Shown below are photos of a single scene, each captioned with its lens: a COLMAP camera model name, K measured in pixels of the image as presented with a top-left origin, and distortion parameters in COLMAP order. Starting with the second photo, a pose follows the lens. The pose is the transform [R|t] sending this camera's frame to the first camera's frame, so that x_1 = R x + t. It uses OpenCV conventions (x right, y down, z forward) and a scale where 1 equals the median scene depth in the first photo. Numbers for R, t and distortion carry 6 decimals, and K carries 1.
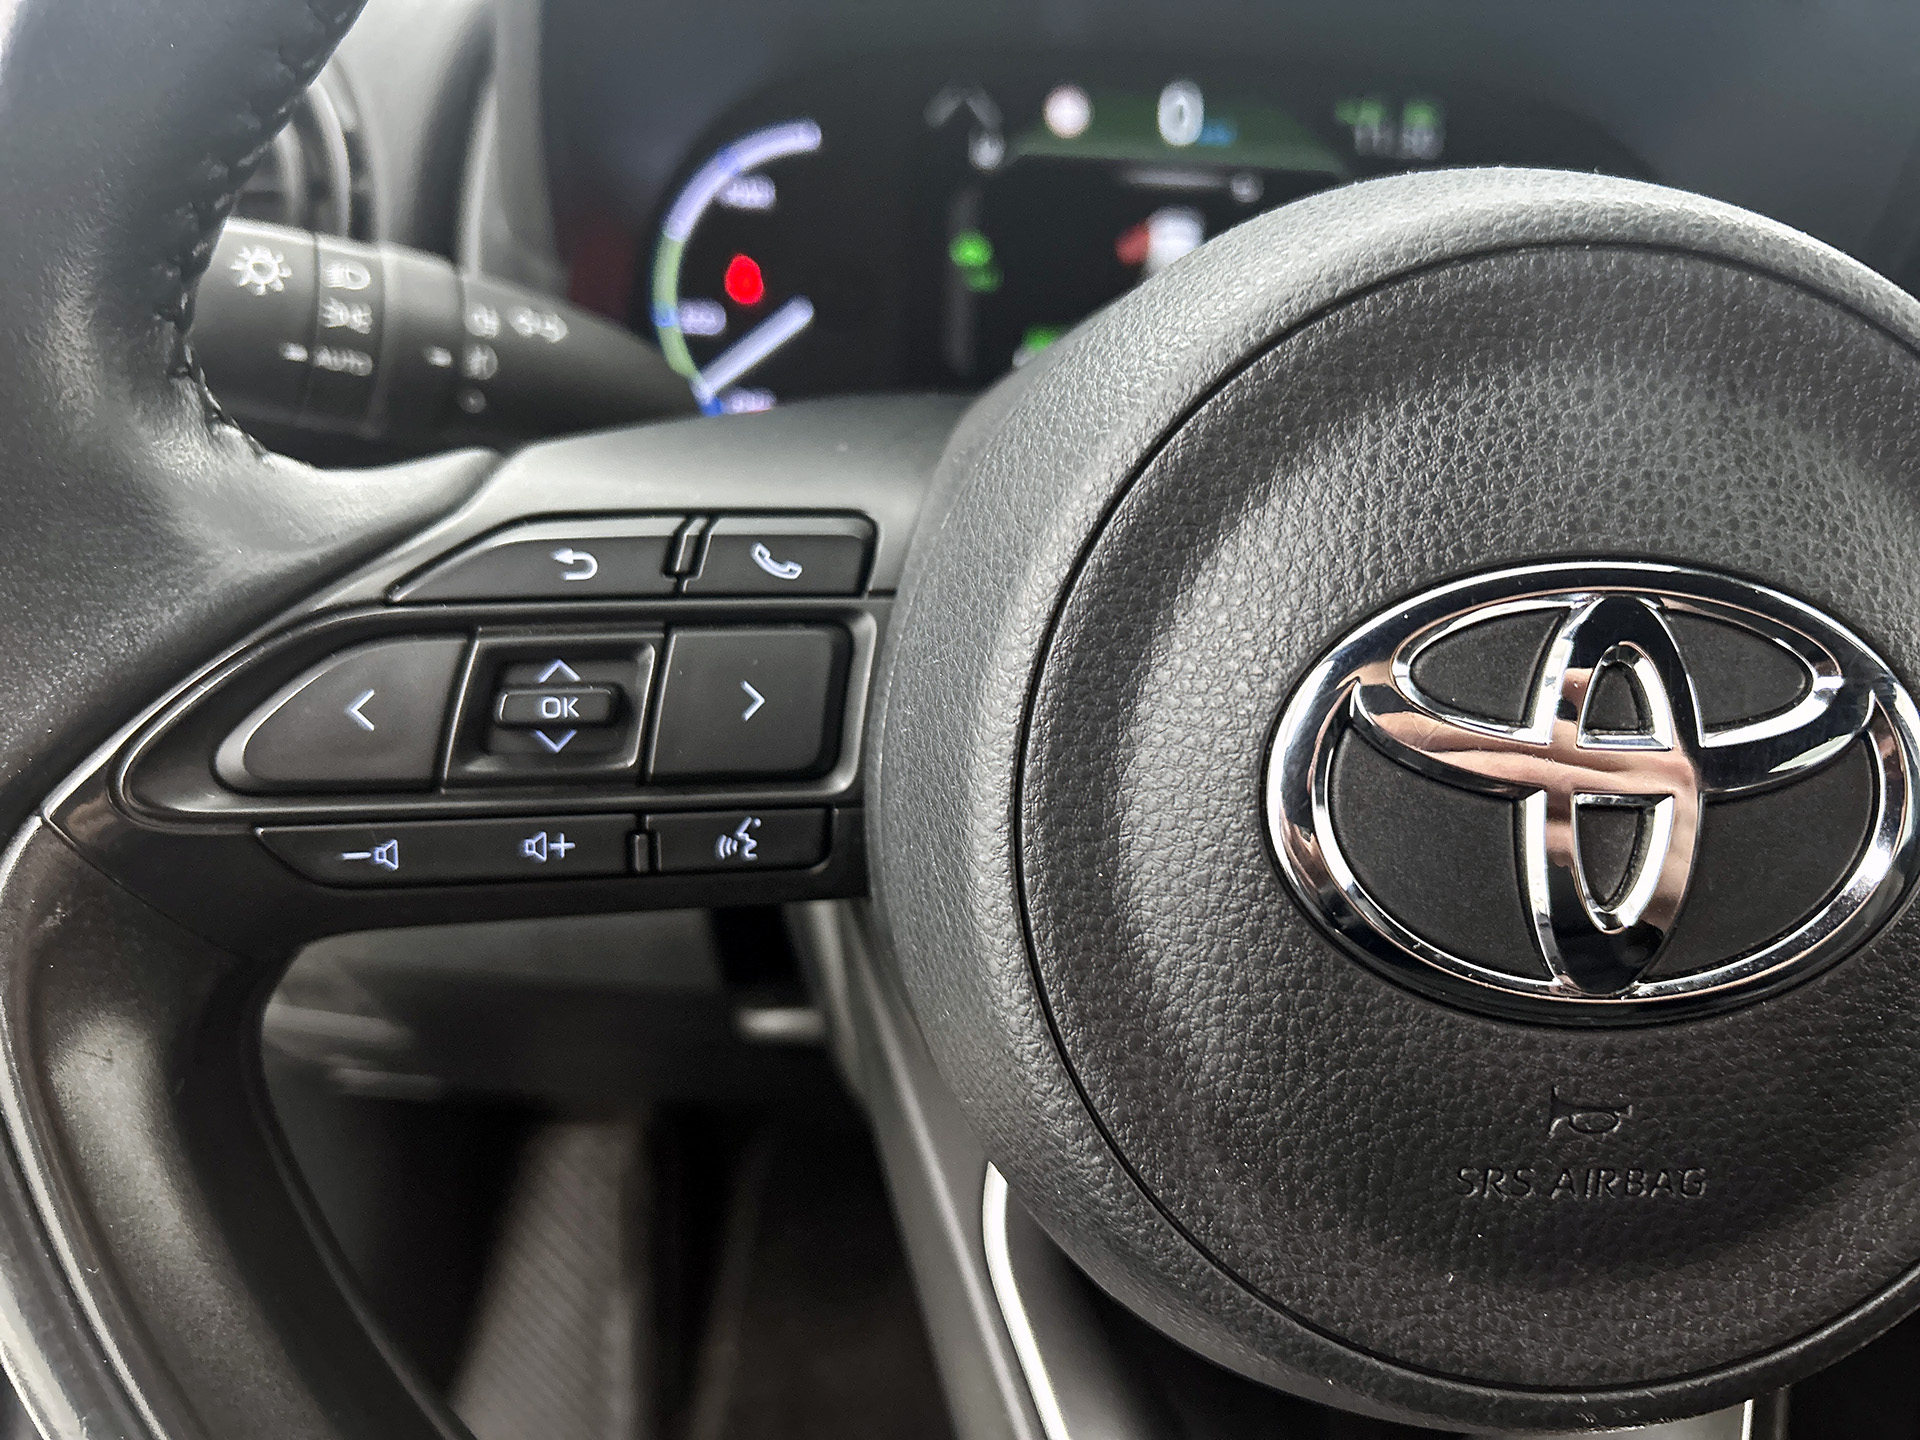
lens RADIAL K [[1529.5, 0, 957.9], [0, 1529.5, 688.1], [0, 0, 1]] dist [0.033274, -0.076569]
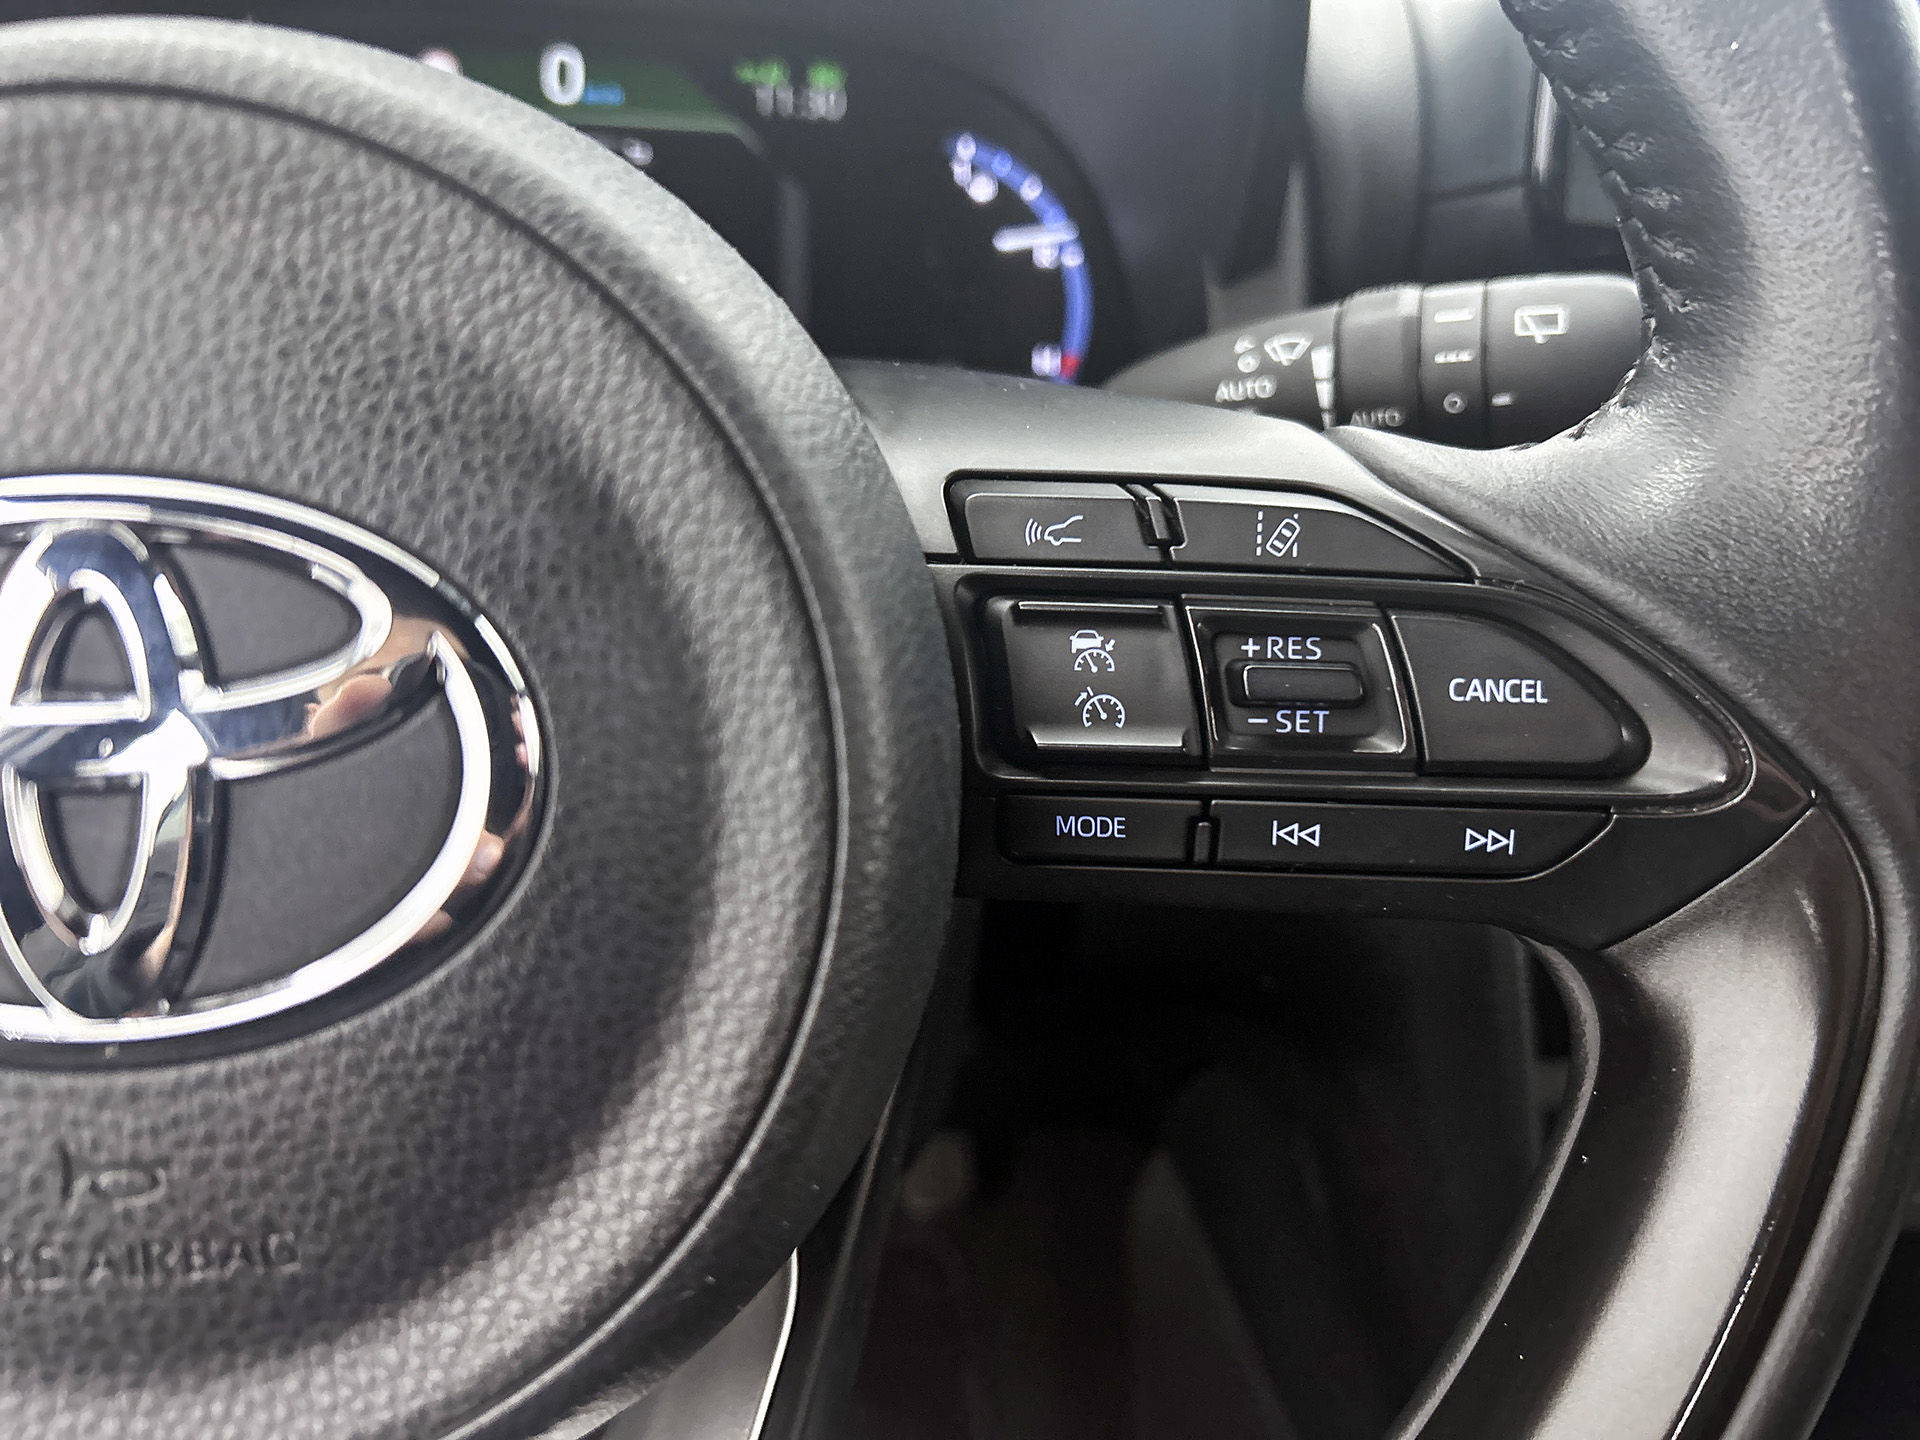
lens RADIAL K [[1529.5, 0, 957.9], [0, 1529.5, 688.1], [0, 0, 1]] dist [0.033274, -0.076569]
pose [[0.992564, -0.033253, 0.117096, 0.641303], [0.034664, 0.999349, -0.010028, 0.040731], [-0.116686, 0.014012, 0.993070, 0.132247]]
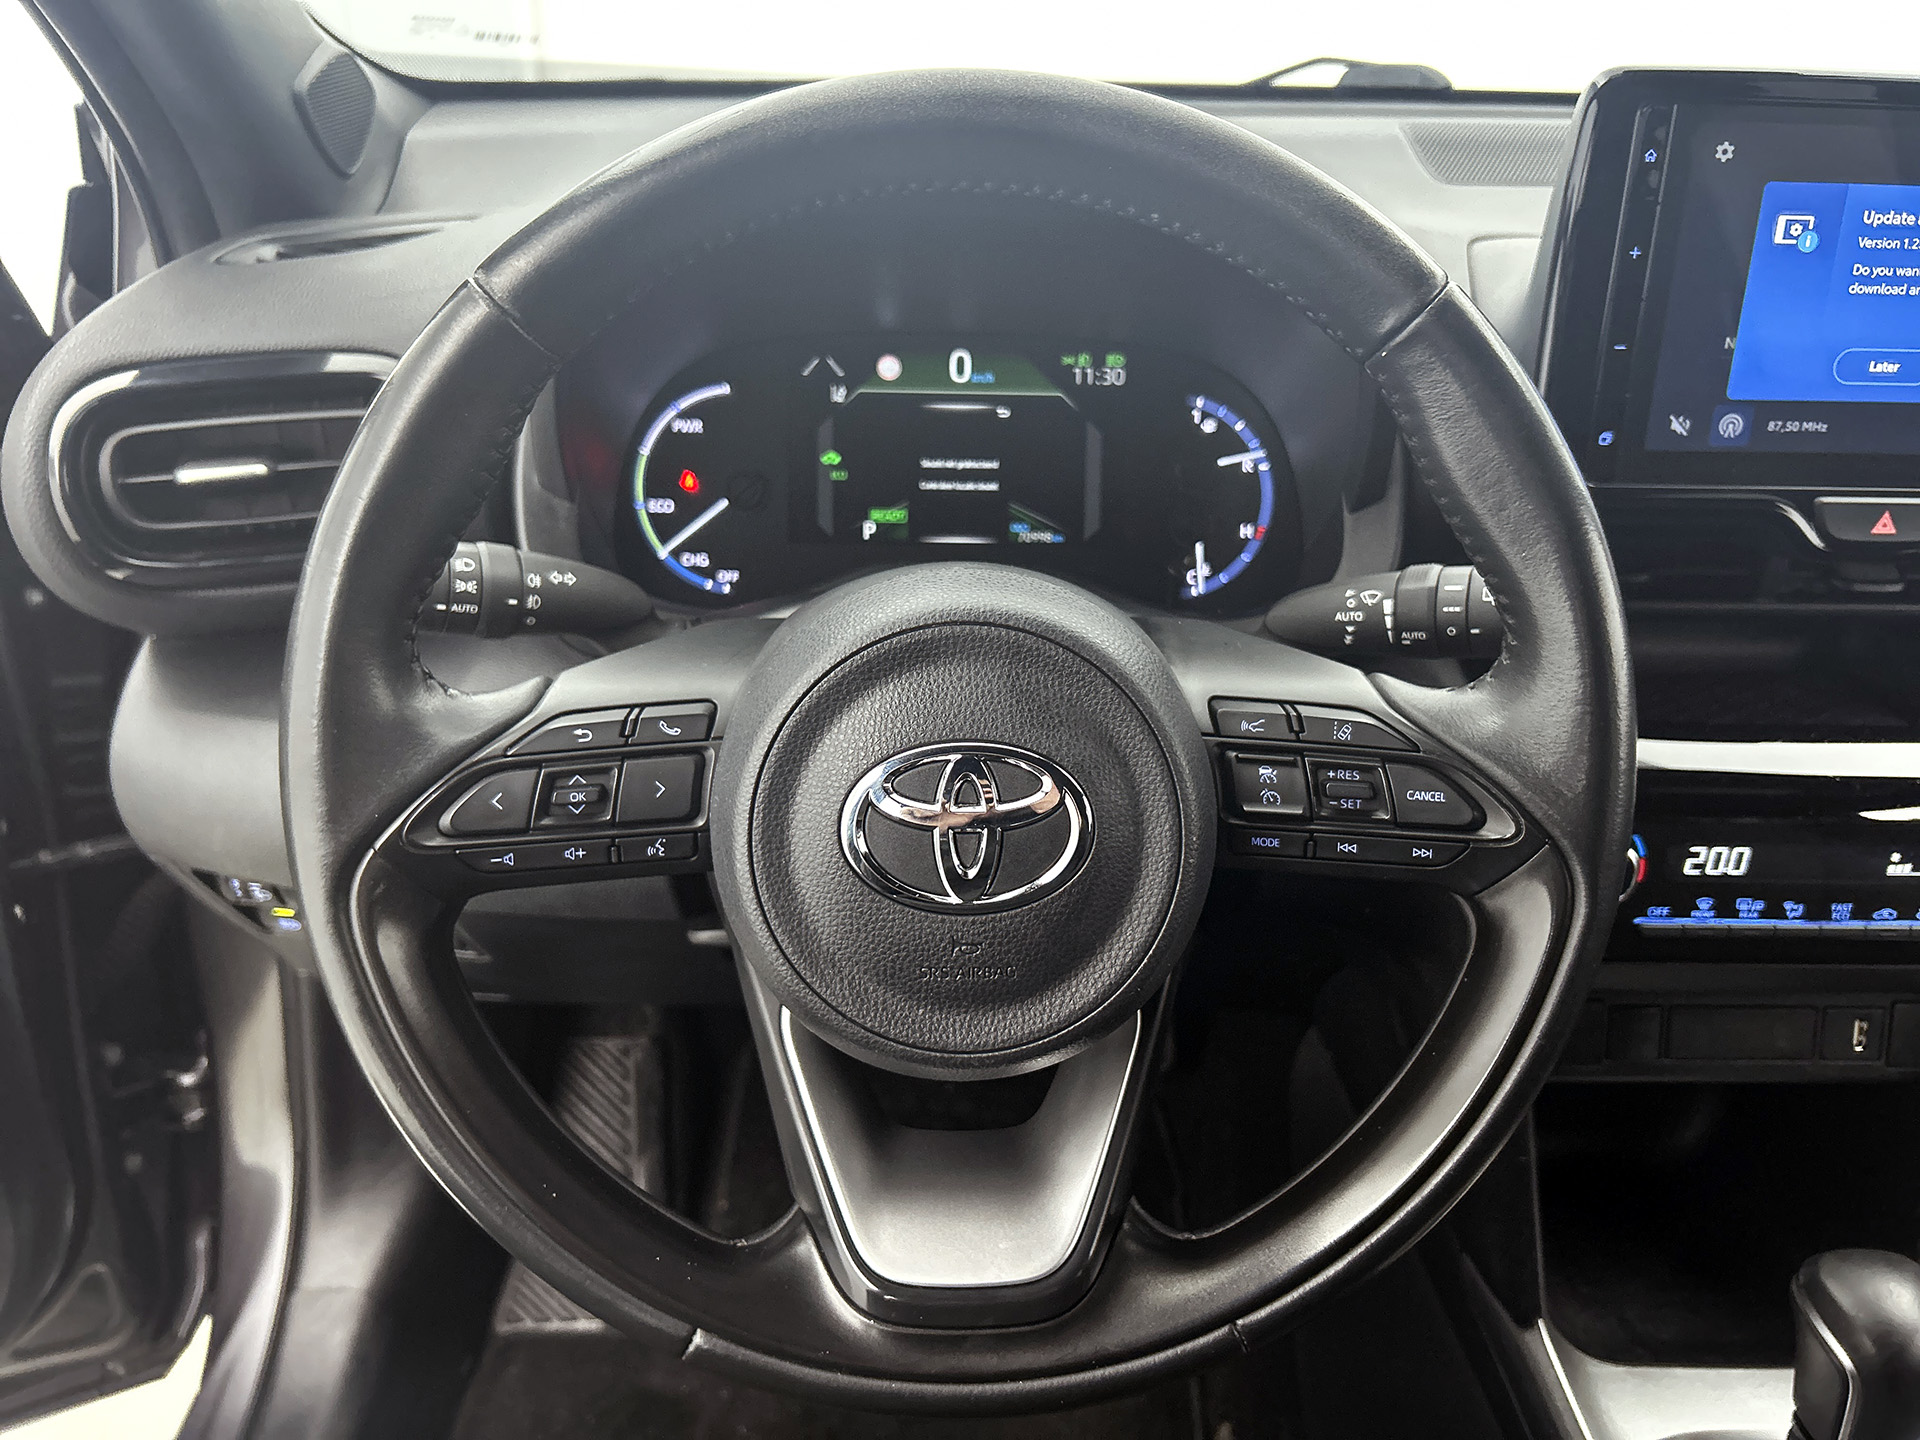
lens RADIAL K [[1473.2, 0, 957.4], [0, 1473.2, 713.3], [0, 0, 1]] dist [0.078410, -0.119477]
pose [[0.999680, -0.023681, -0.008880, 0.359872], [0.024040, 0.998793, 0.042843, -0.202640], [0.007855, -0.043043, 0.999042, -1.313717]]
